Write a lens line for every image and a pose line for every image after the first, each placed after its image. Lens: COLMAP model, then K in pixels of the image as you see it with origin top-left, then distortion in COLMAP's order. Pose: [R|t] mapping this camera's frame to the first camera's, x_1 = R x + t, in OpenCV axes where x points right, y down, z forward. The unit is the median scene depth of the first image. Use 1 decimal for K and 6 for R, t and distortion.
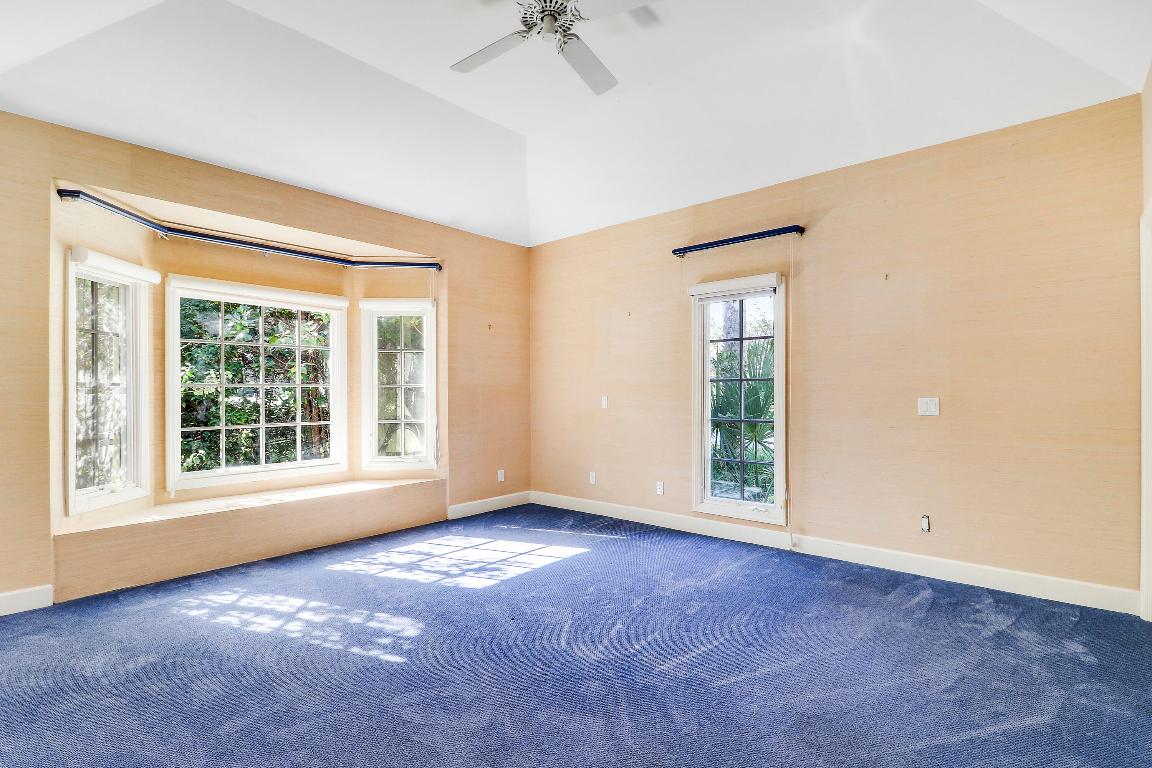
lens RADIAL K [[541.5, 0, 576.0], [0, 541.5, 384.0], [0, 0, 1]] dist [-0.001181, -0.000057]
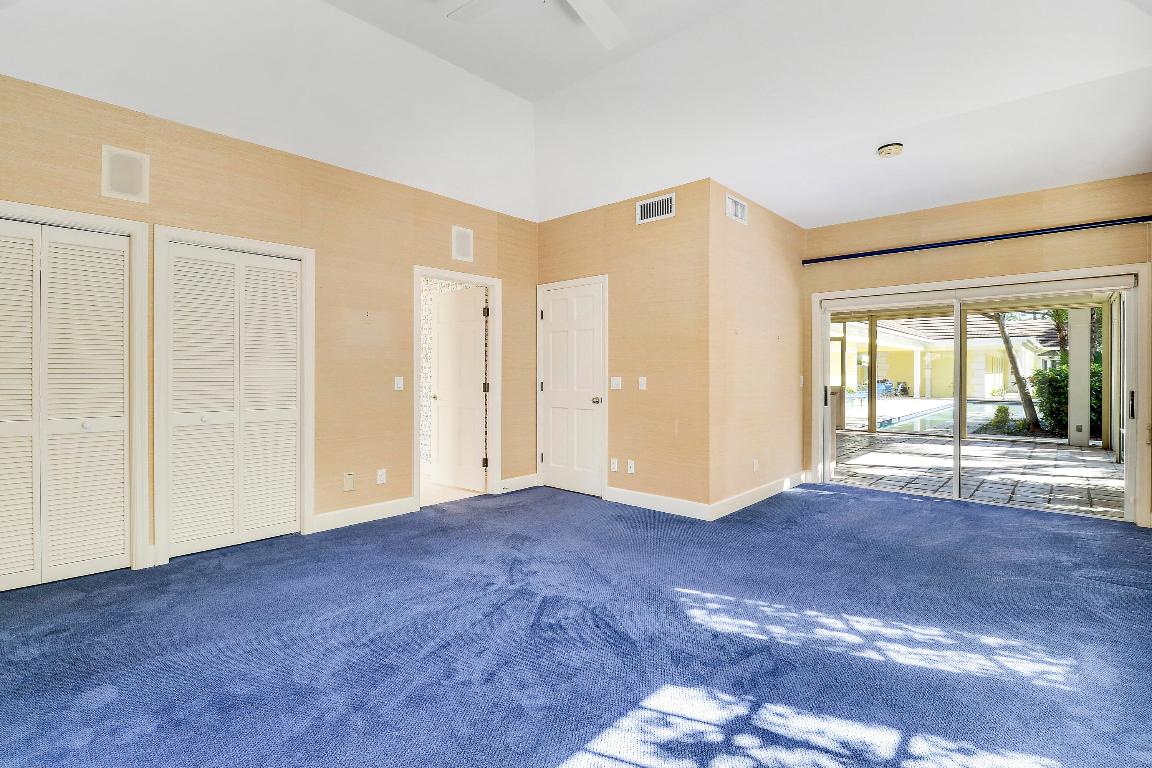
lens RADIAL K [[541.5, 0, 576.0], [0, 541.5, 384.0], [0, 0, 1]] dist [-0.001181, -0.000057]
pose [[-0.999669, 0.005562, 0.025119, -0.100754], [0.005775, 0.999948, 0.008413, 0.028101], [-0.025071, 0.008555, -0.999649, 1.803928]]
